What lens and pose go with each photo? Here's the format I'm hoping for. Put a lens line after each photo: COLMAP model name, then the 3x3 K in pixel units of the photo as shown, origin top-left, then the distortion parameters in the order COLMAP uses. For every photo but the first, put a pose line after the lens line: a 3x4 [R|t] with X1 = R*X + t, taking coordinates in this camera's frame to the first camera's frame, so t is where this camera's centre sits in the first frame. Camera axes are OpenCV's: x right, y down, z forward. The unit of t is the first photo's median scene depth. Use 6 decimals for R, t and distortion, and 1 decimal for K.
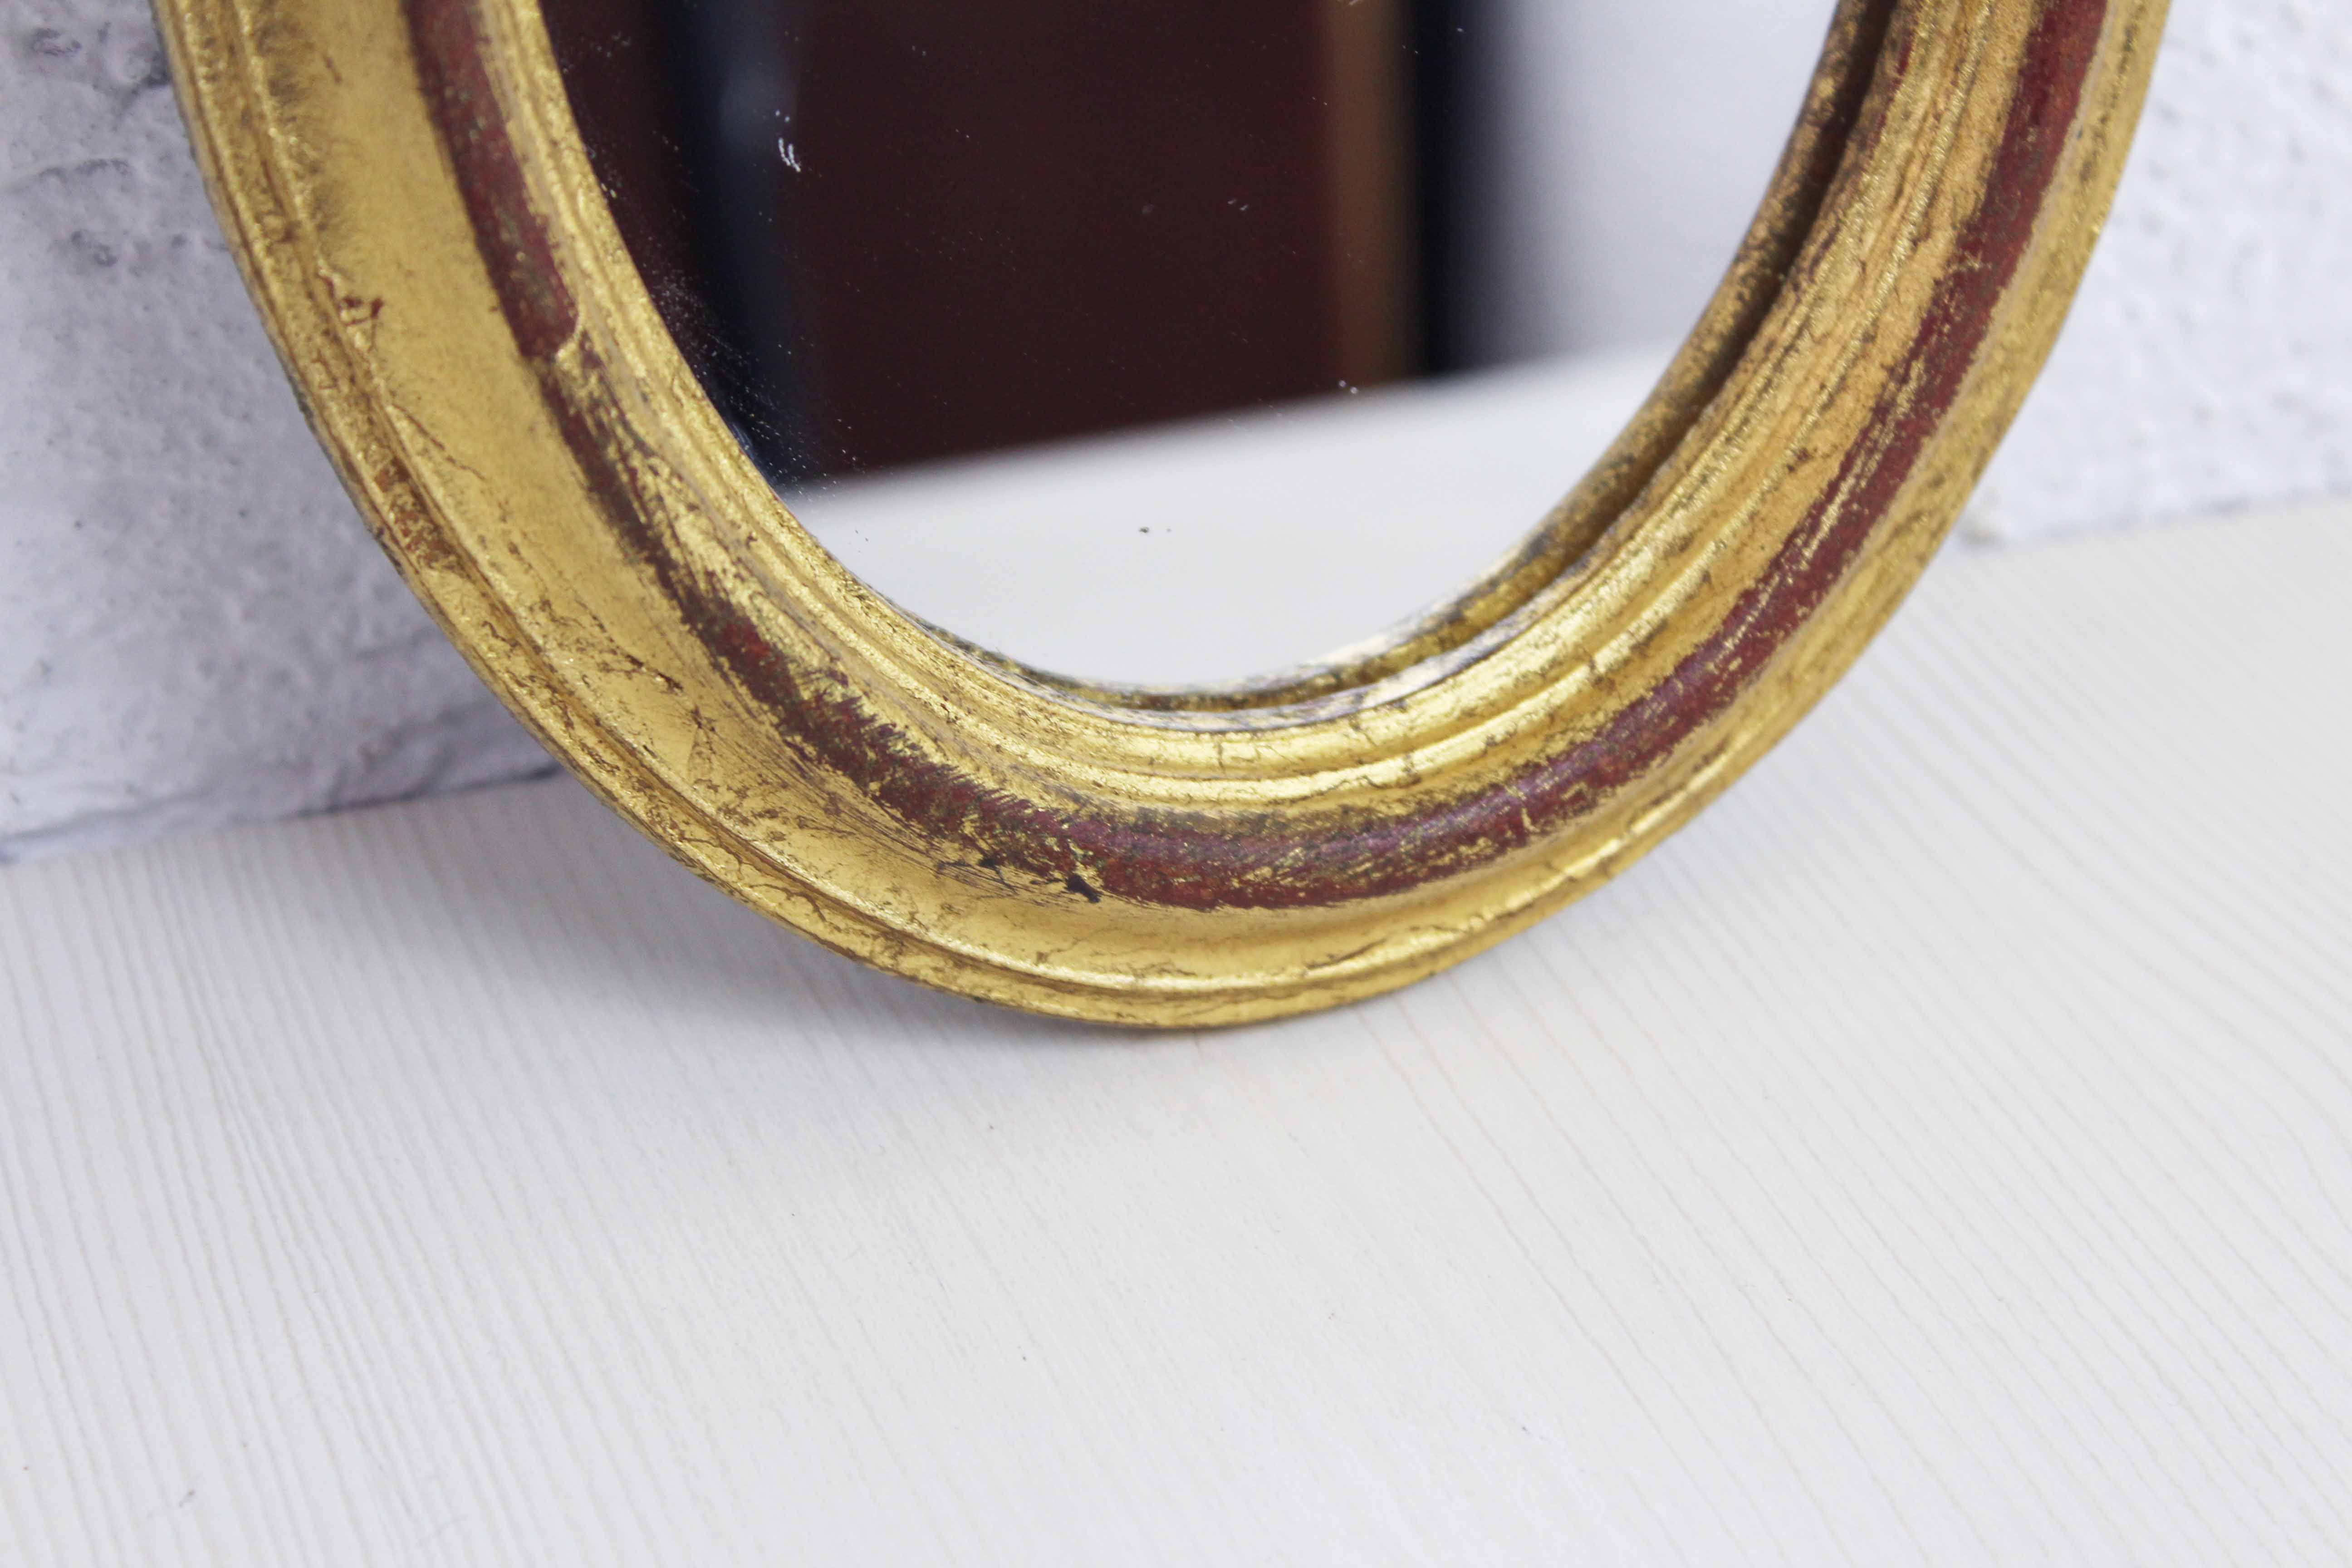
lens RADIAL K [[5108.7, 0, 1176.0], [0, 5108.7, 784.0], [0, 0, 1]] dist [-0.041508, 0.266215]
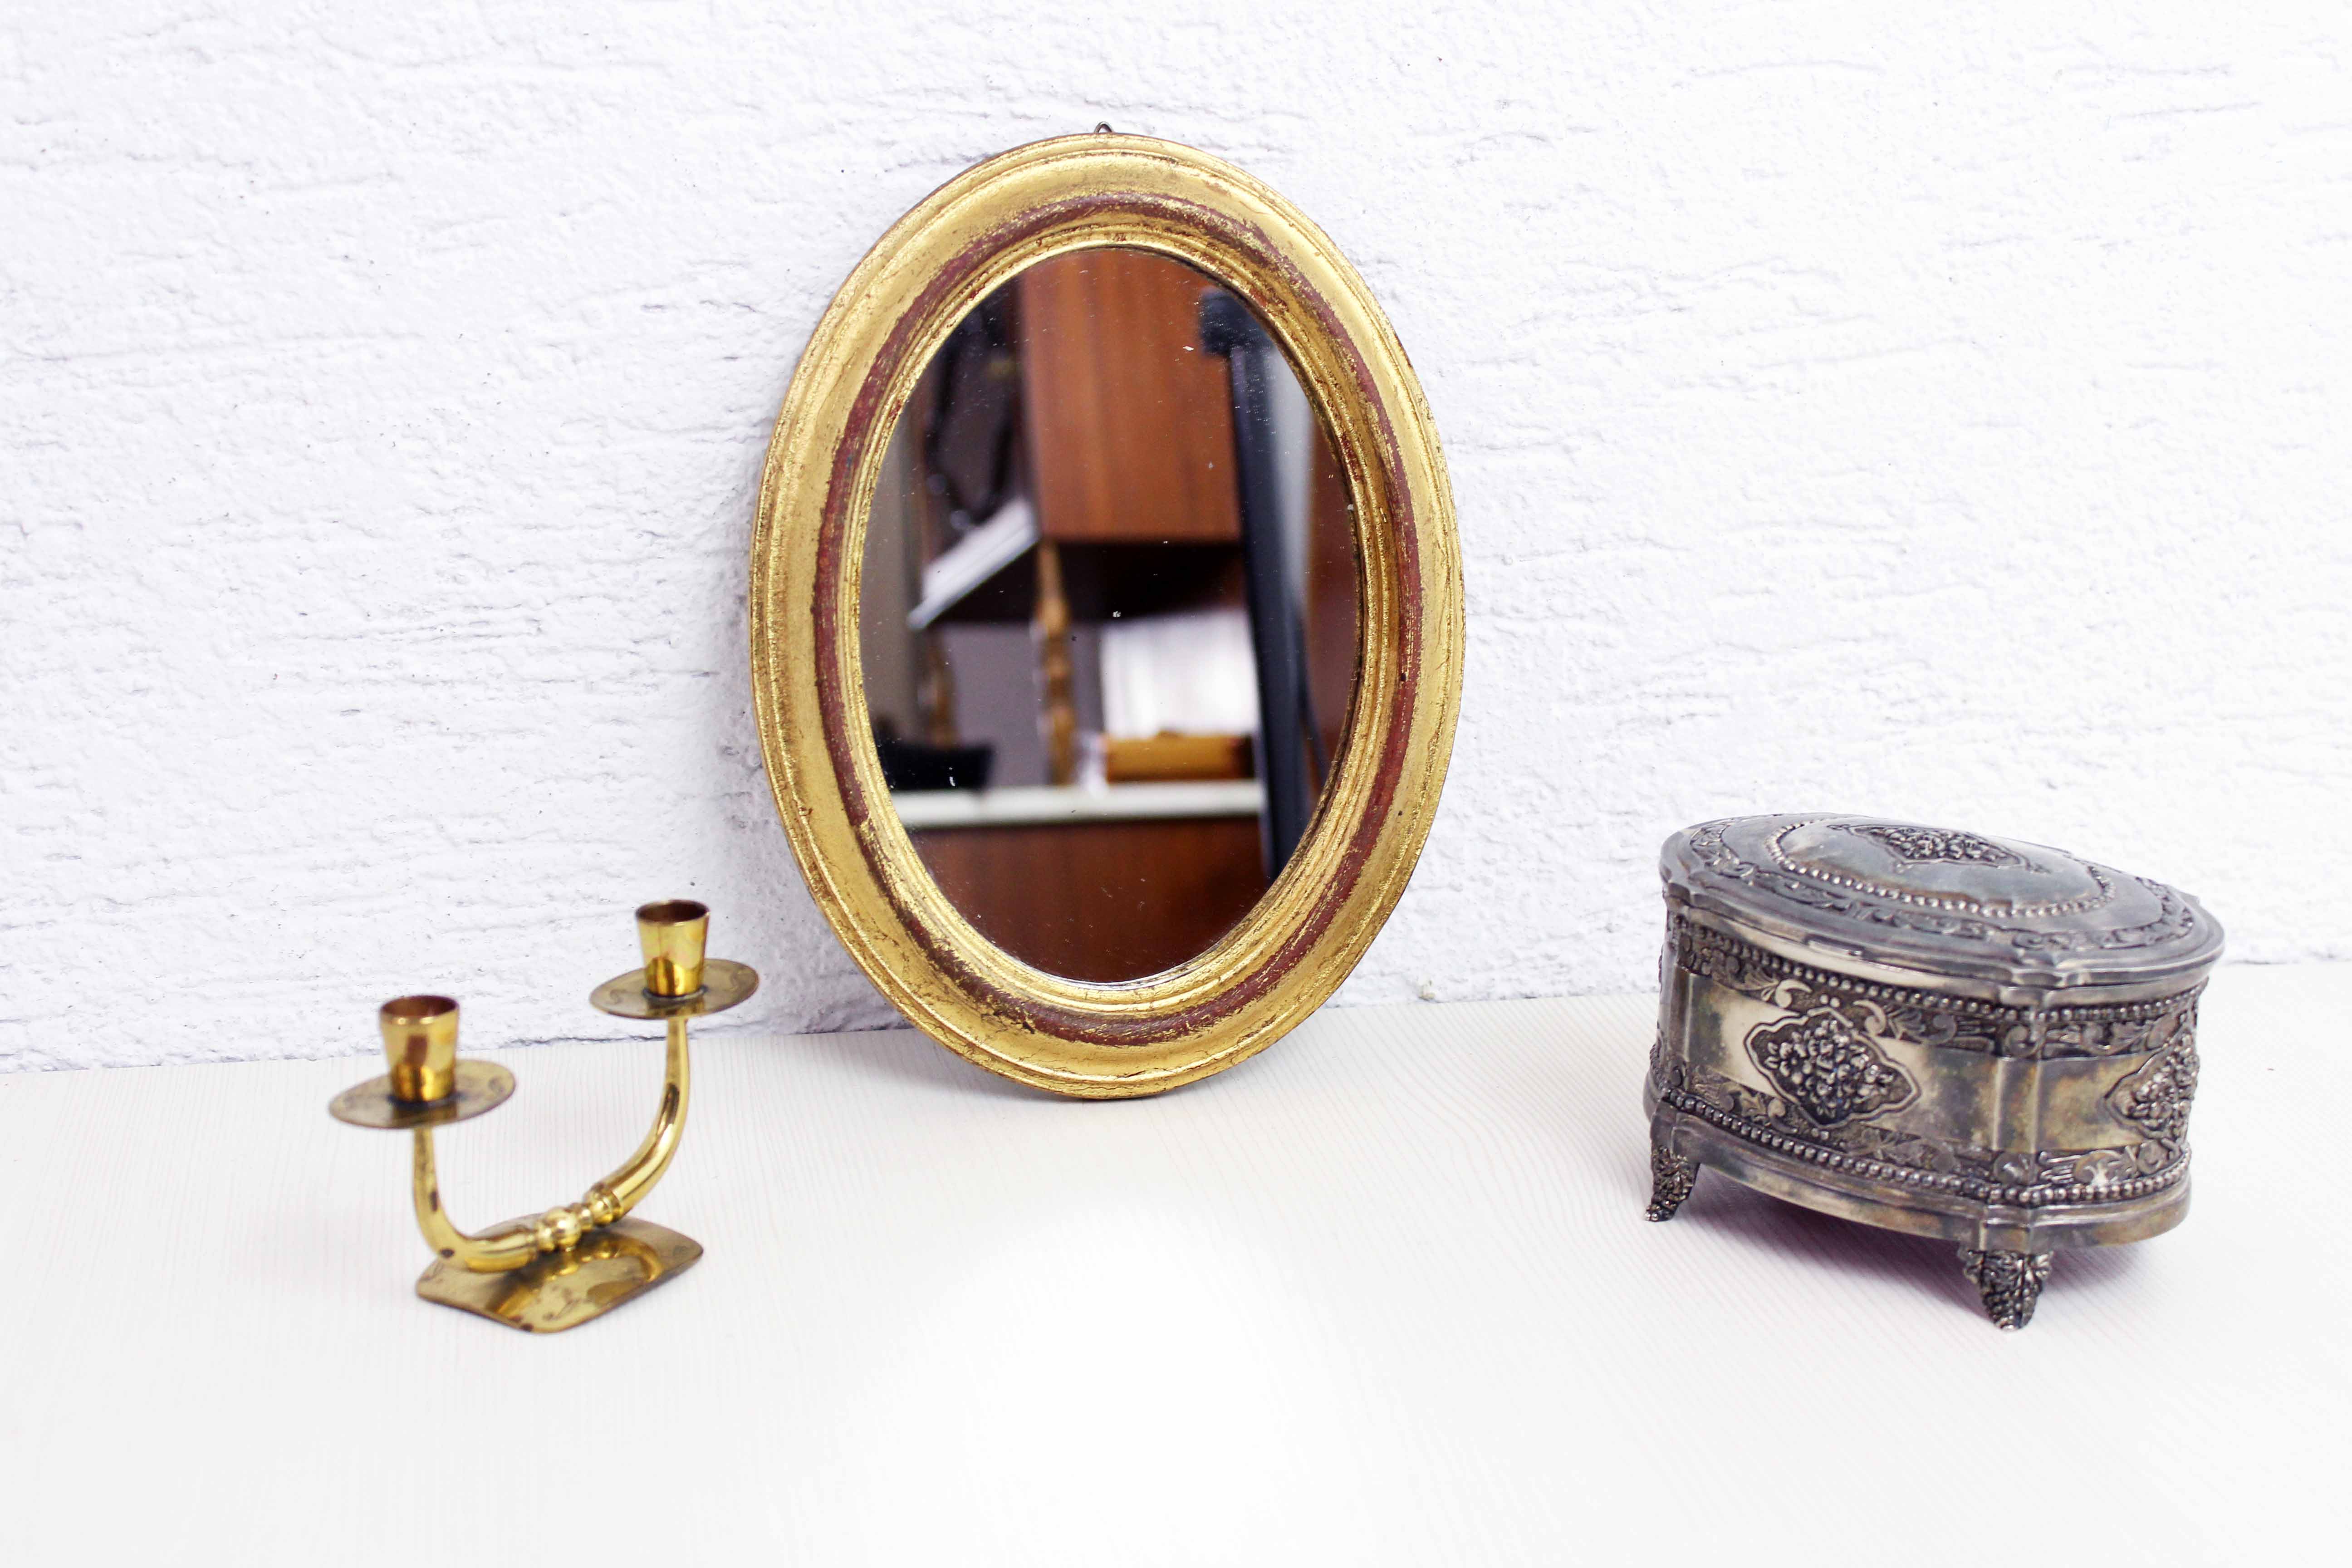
lens RADIAL K [[2964.0, 0, 1176.0], [0, 2964.0, 784.0], [0, 0, 1]] dist [-0.171925, 0.033985]
pose [[0.991742, 0.035199, -0.123325, 0.263902], [-0.065214, 0.966406, -0.248608, 0.294836], [0.110431, 0.254597, 0.960721, -0.671729]]
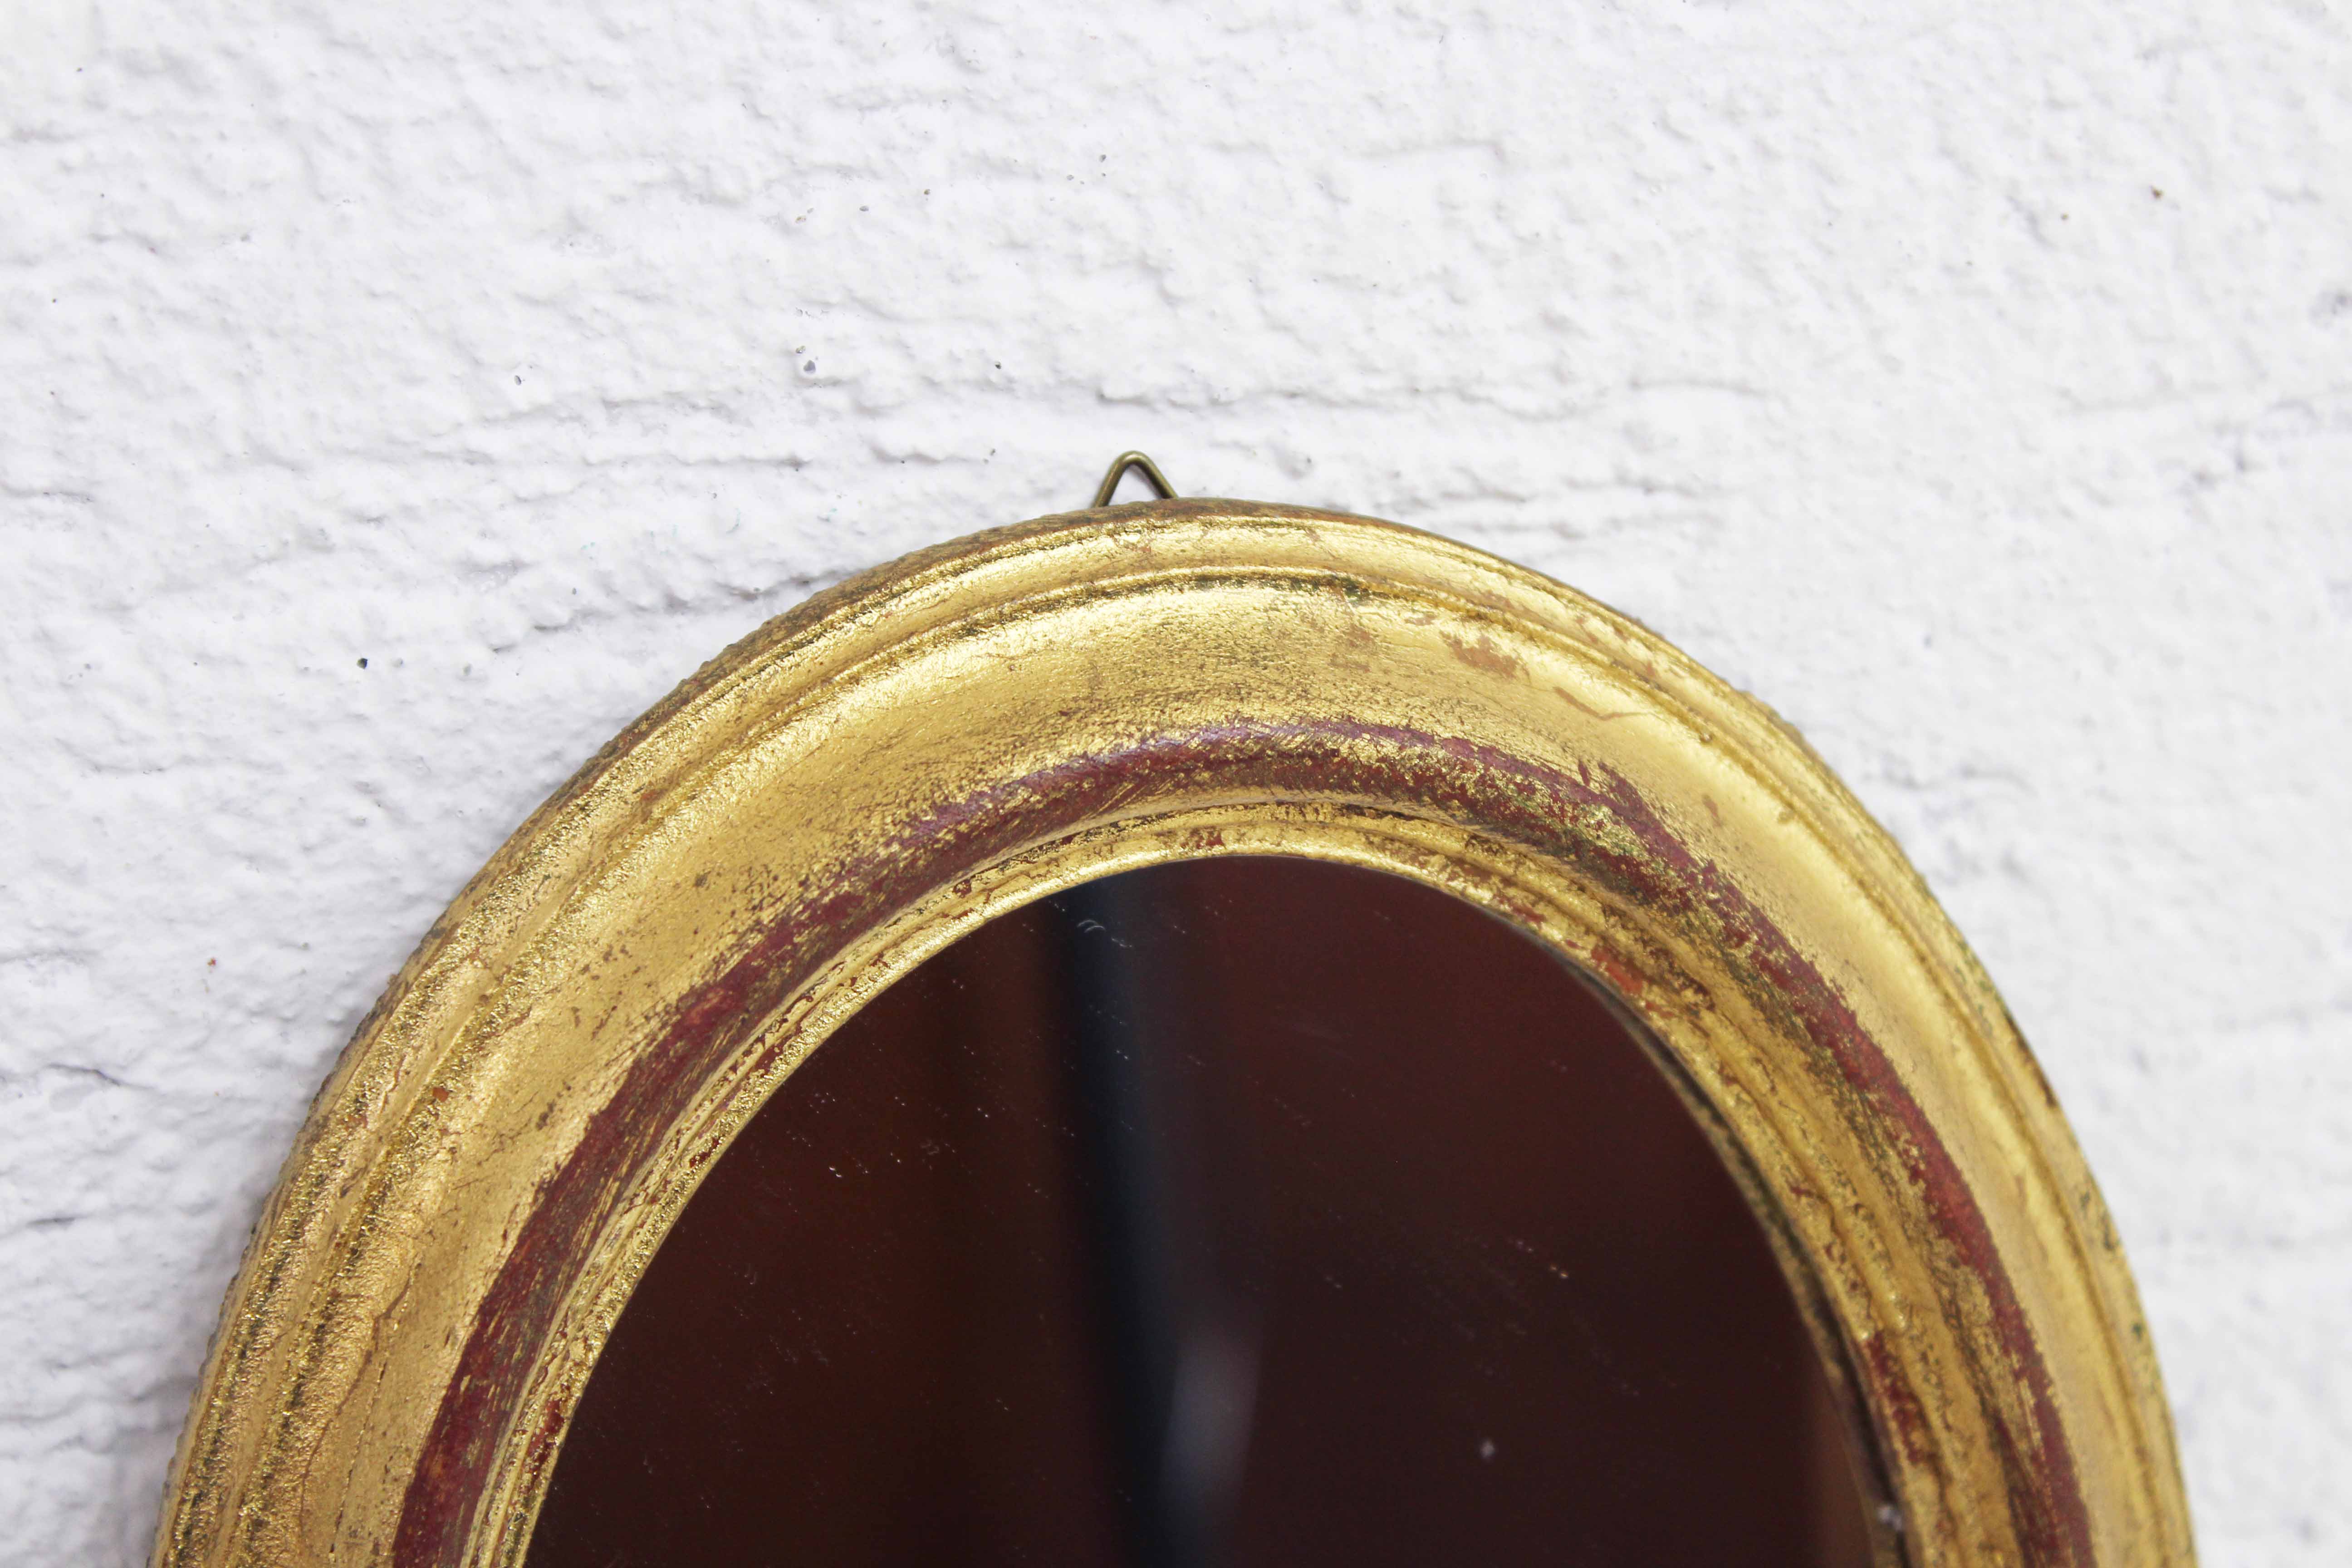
lens RADIAL K [[5108.7, 0, 1176.0], [0, 5108.7, 784.0], [0, 0, 1]] dist [-0.041508, 0.266215]
pose [[0.992353, 0.008867, -0.123117, 0.124377], [-0.034768, 0.977112, -0.209866, -0.225671], [0.118438, 0.212541, 0.969948, -0.075018]]
